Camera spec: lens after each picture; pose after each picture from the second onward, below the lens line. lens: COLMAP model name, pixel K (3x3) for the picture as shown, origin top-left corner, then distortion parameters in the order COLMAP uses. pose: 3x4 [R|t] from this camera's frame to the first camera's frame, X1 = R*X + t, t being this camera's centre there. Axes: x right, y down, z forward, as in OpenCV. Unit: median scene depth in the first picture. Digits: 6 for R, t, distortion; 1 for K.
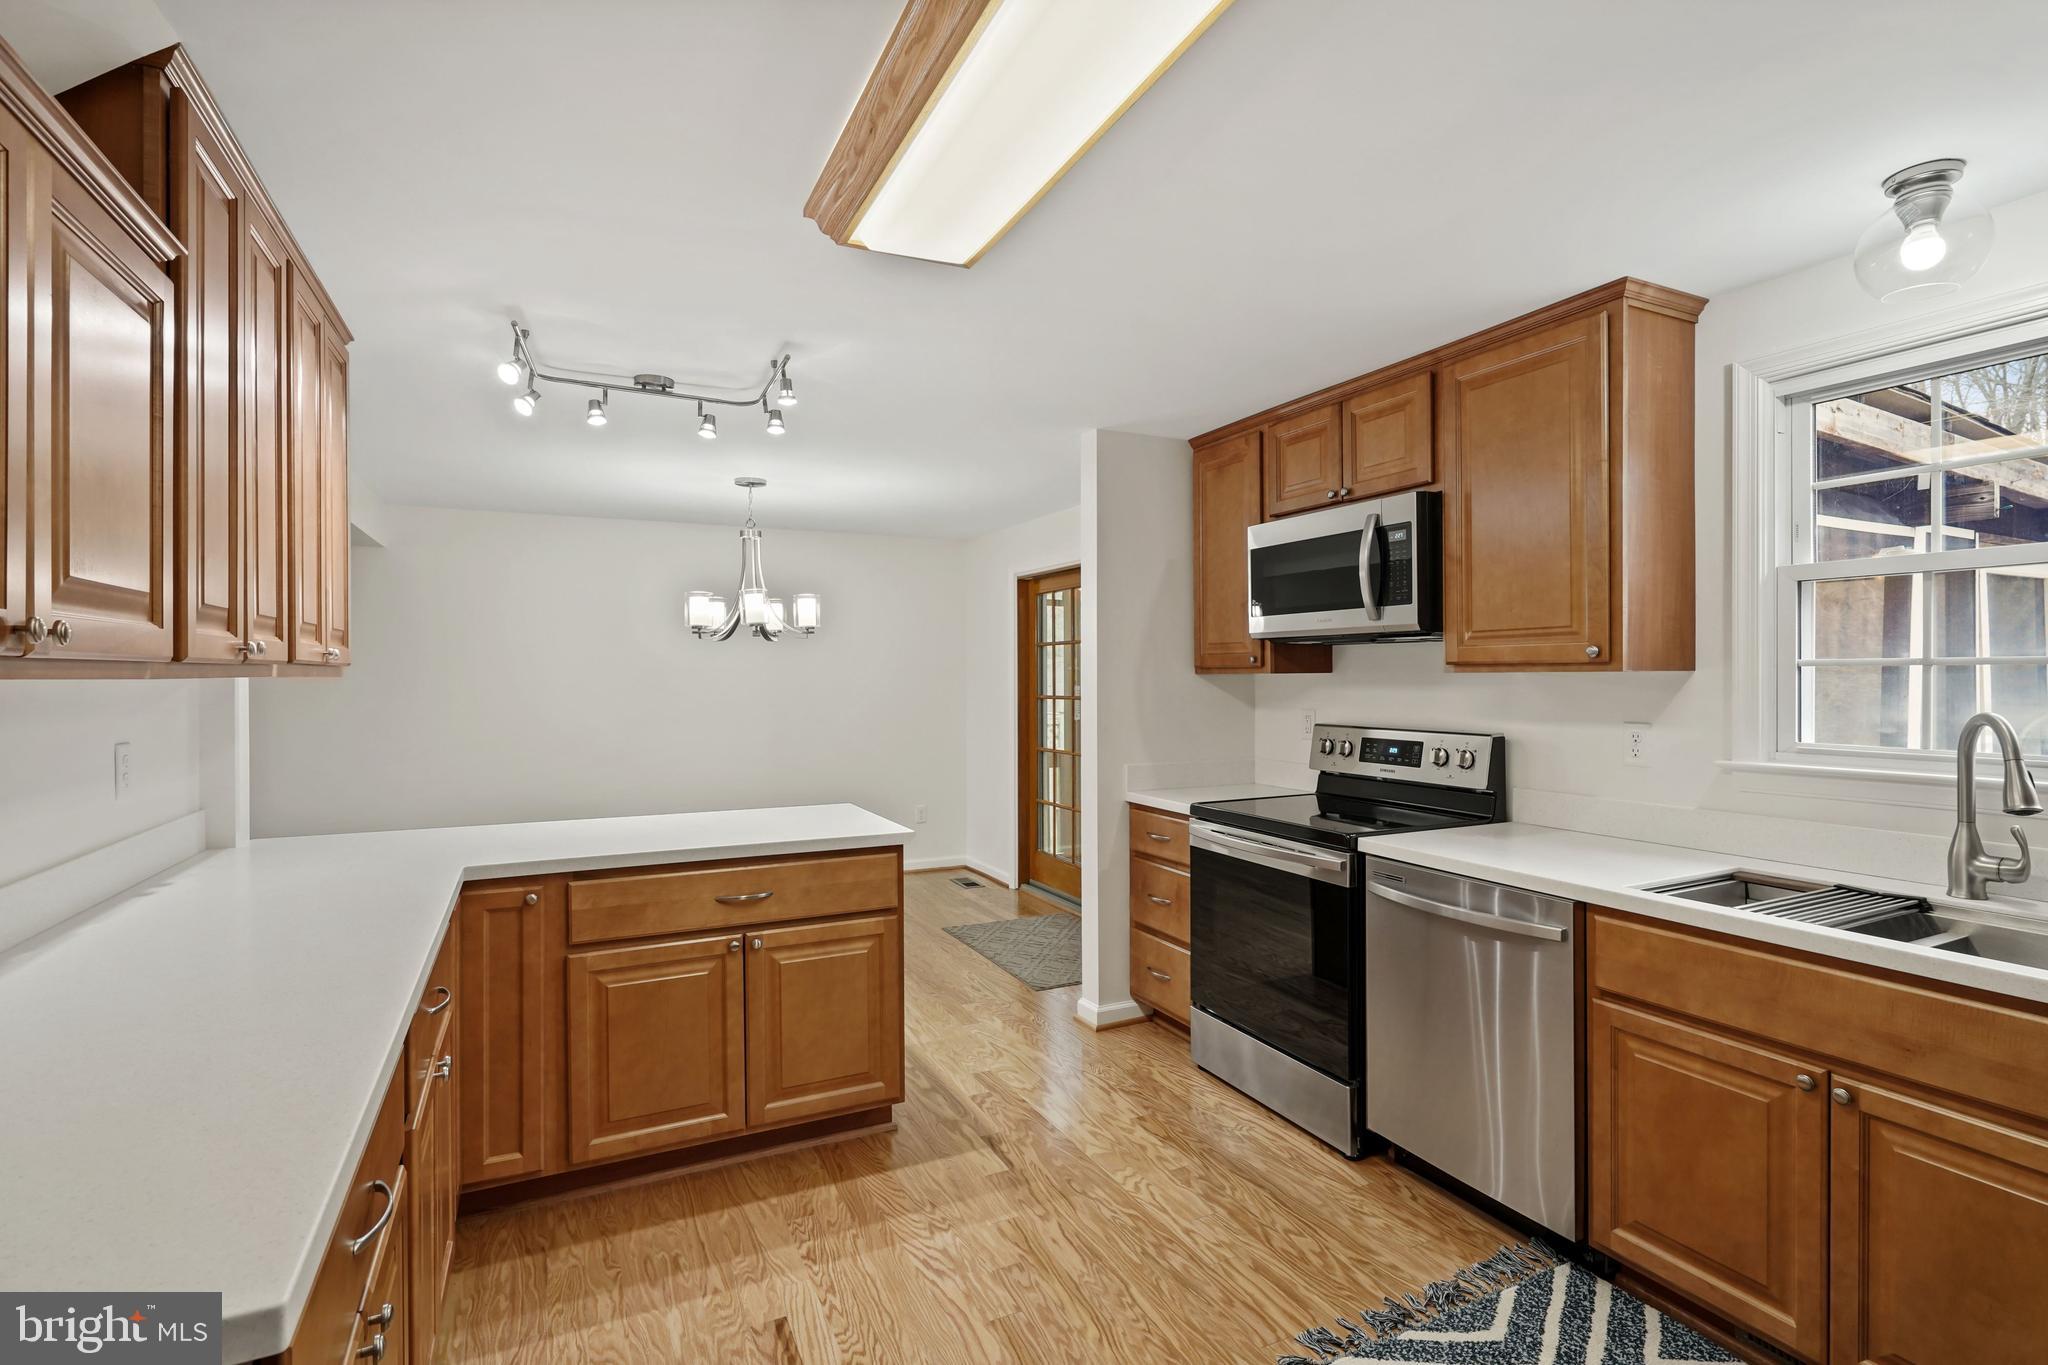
lens RADIAL K [[967.4, 0, 1034.2], [0, 967.4, 680.8], [0, 0, 1]] dist [-0.003982, 0.002322]
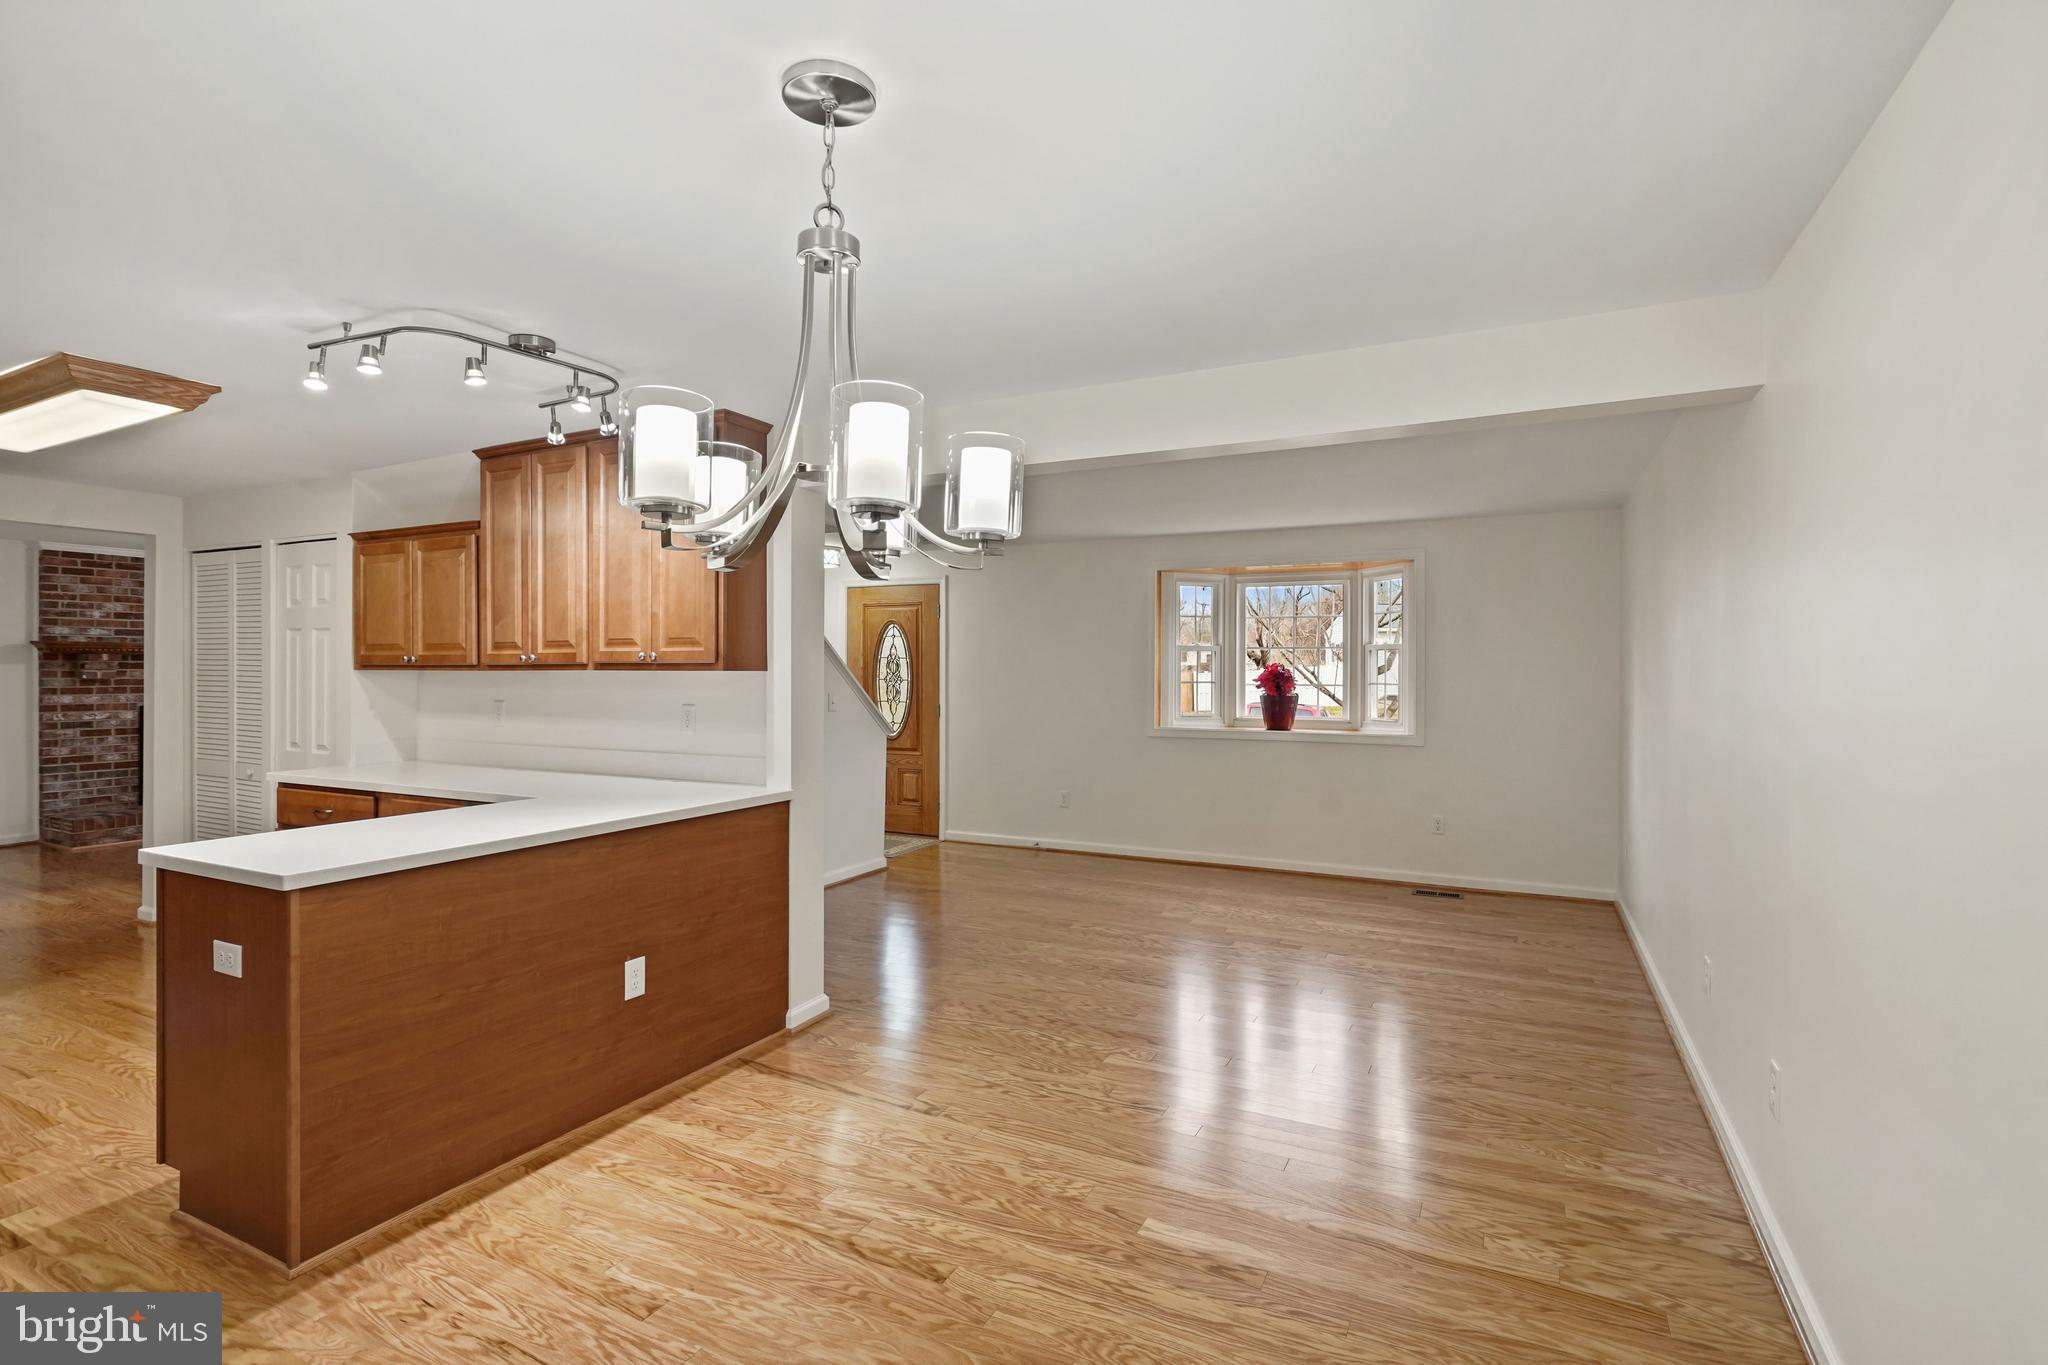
lens RADIAL K [[967.4, 0, 1025.6], [0, 967.4, 674.1], [0, 0, 1]] dist [-0.003982, 0.002322]
pose [[-0.802475, 0.003784, -0.596674, -0.241494], [-0.003540, 0.999932, 0.011103, -0.015120], [0.596676, 0.011023, -0.802407, 2.132523]]
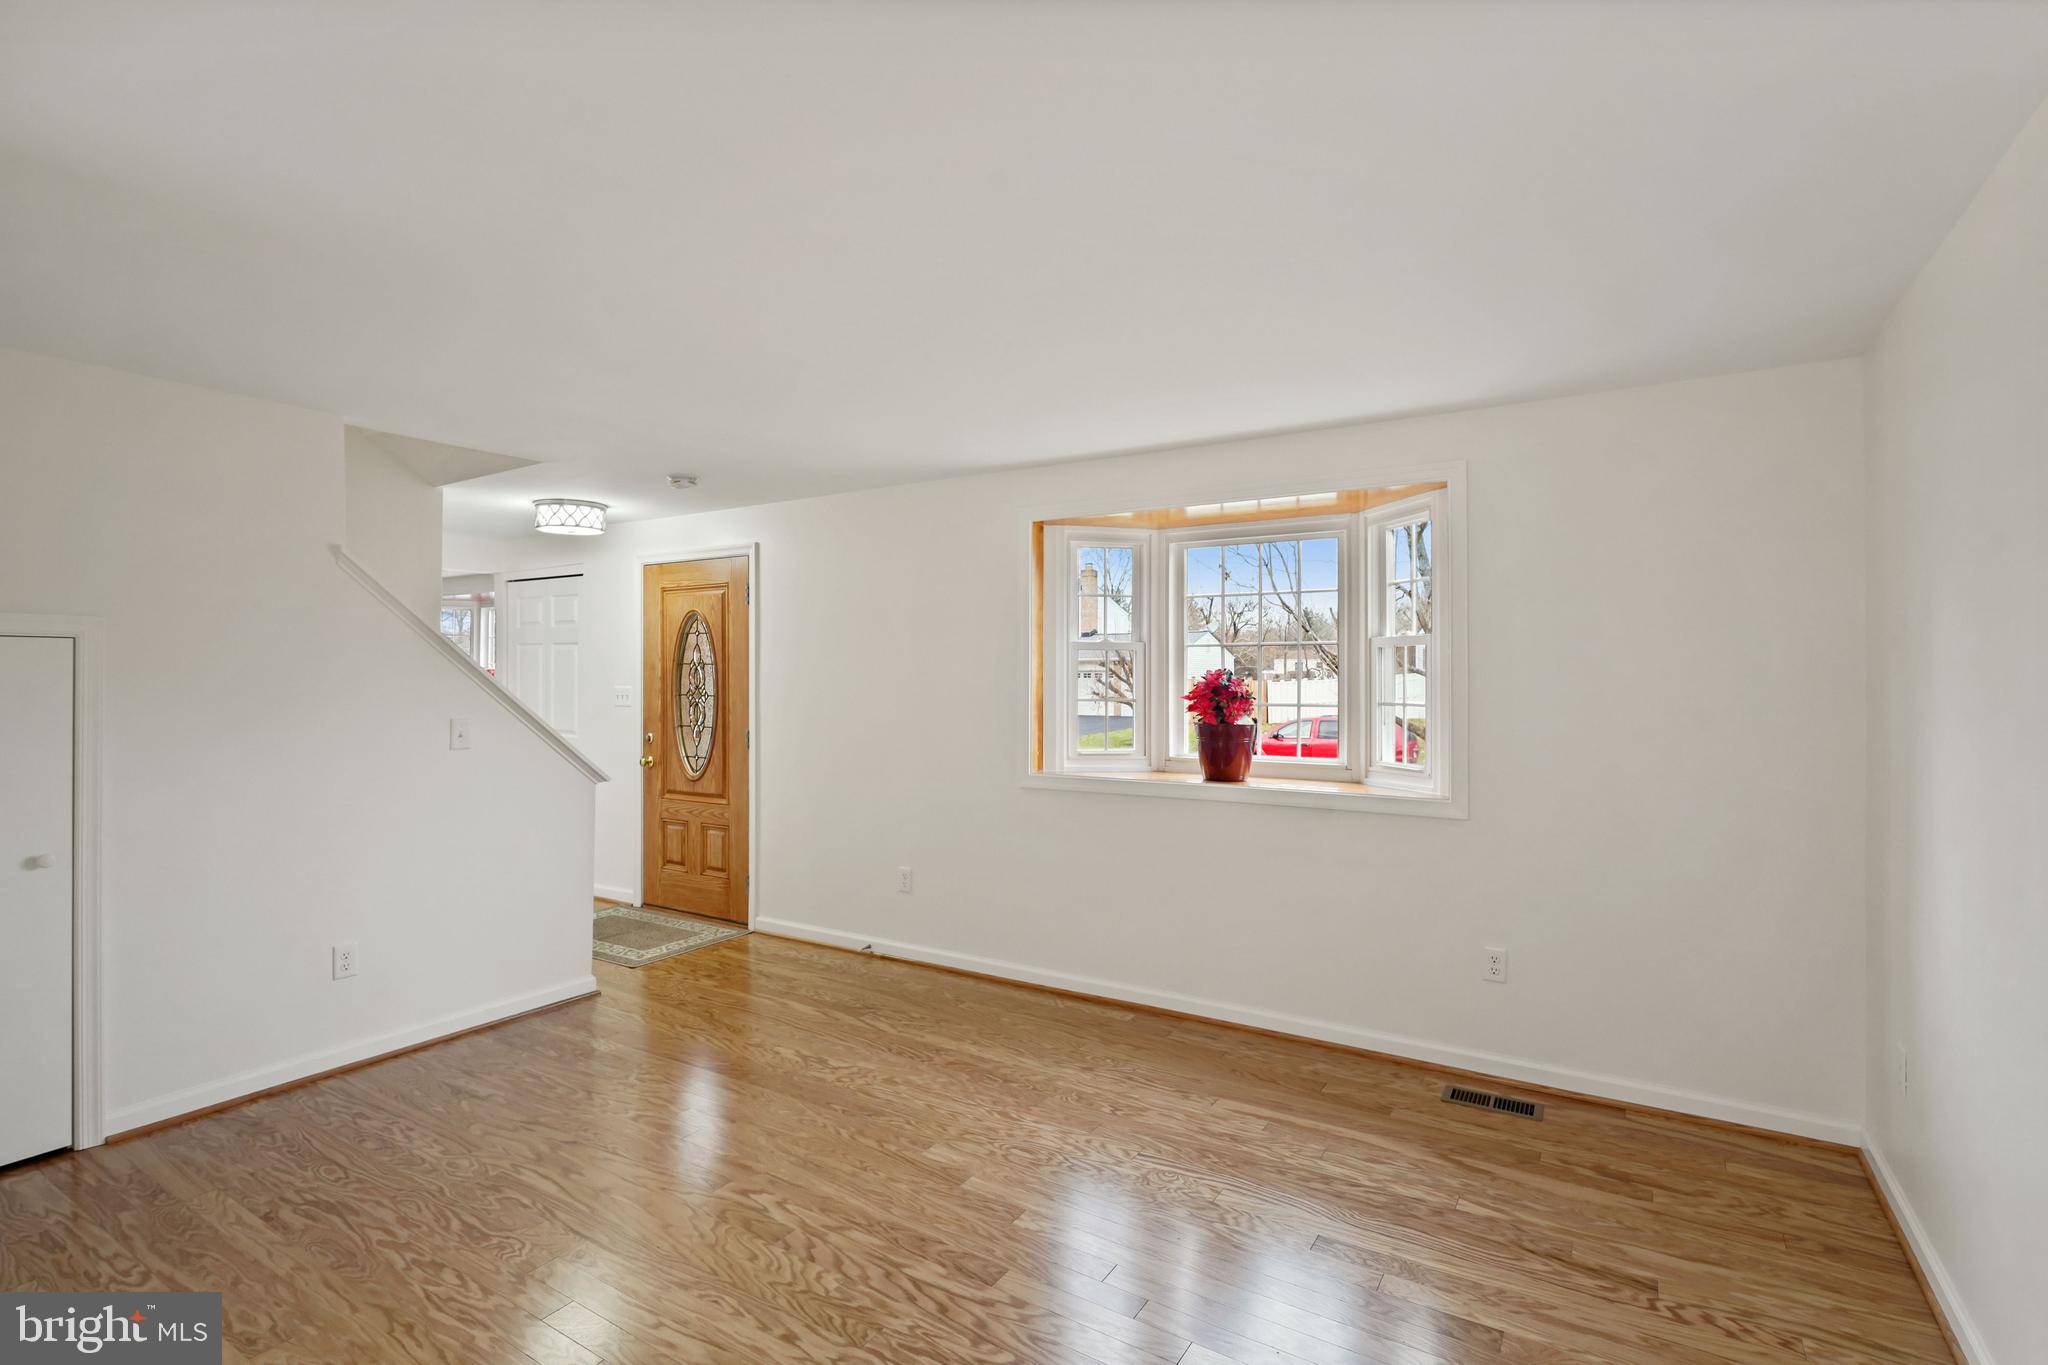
lens RADIAL K [[967.4, 0, 1021.9], [0, 967.4, 672.2], [0, 0, 1]] dist [-0.003982, 0.002322]
pose [[-0.856797, -0.000806, -0.515654, -1.151589], [-0.001061, 0.999999, 0.000199, -0.013282], [0.515654, 0.000718, -0.856797, 1.671794]]
